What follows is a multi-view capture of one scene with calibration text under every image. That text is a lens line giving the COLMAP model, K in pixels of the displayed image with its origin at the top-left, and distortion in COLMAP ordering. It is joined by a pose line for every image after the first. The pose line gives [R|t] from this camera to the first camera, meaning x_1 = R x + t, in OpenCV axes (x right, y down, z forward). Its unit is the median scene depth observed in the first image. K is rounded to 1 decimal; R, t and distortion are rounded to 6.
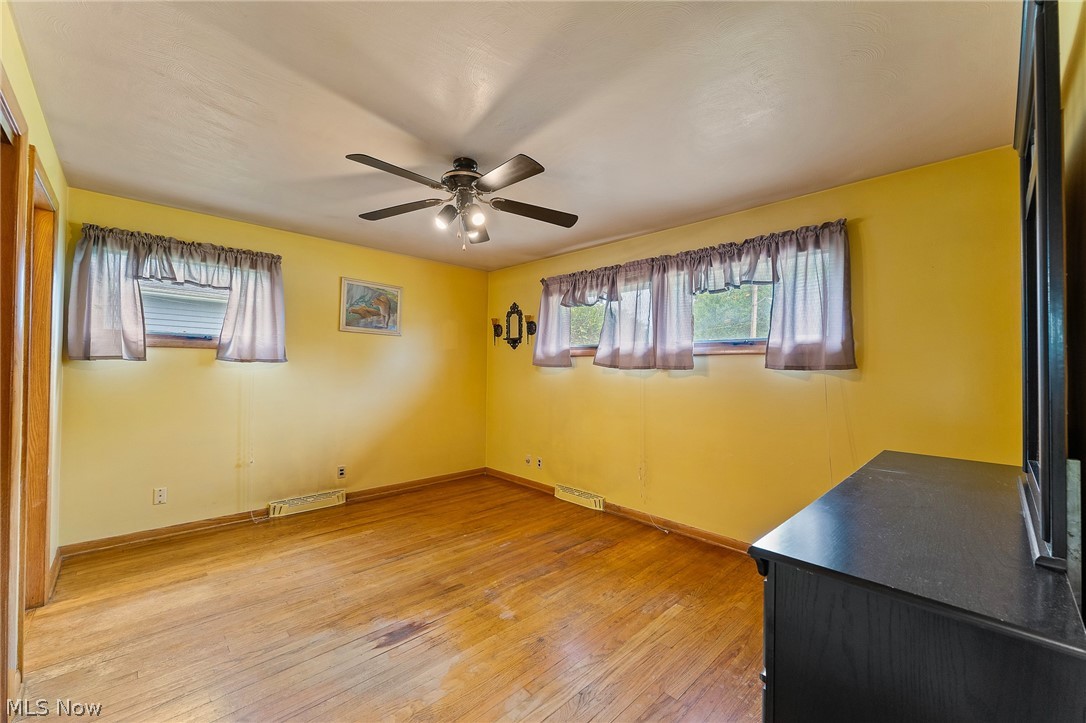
lens RADIAL K [[431.3, 0, 547.3], [0, 431.3, 361.6], [0, 0, 1]] dist [-0.001877, -0.000328]
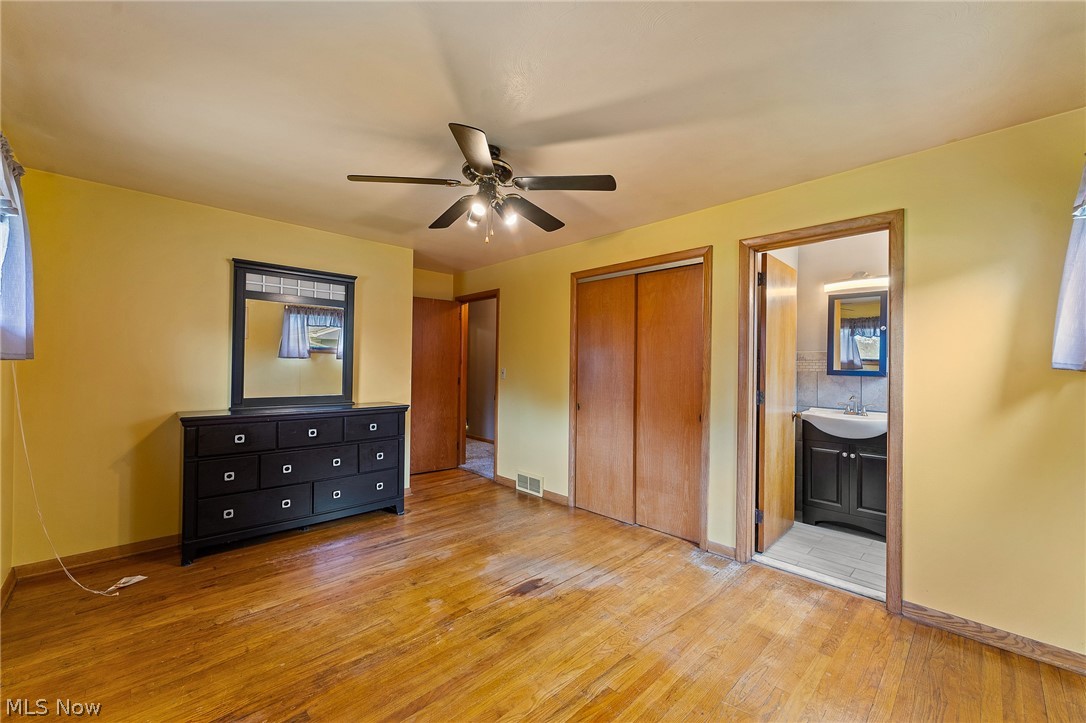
lens RADIAL K [[431.3, 0, 547.3], [0, 431.3, 361.6], [0, 0, 1]] dist [-0.001877, -0.000328]
pose [[-0.999665, -0.024799, 0.007419, -0.355221], [-0.024912, 0.999569, -0.015536, 0.014089], [-0.007030, -0.015716, -0.999852, 2.036983]]
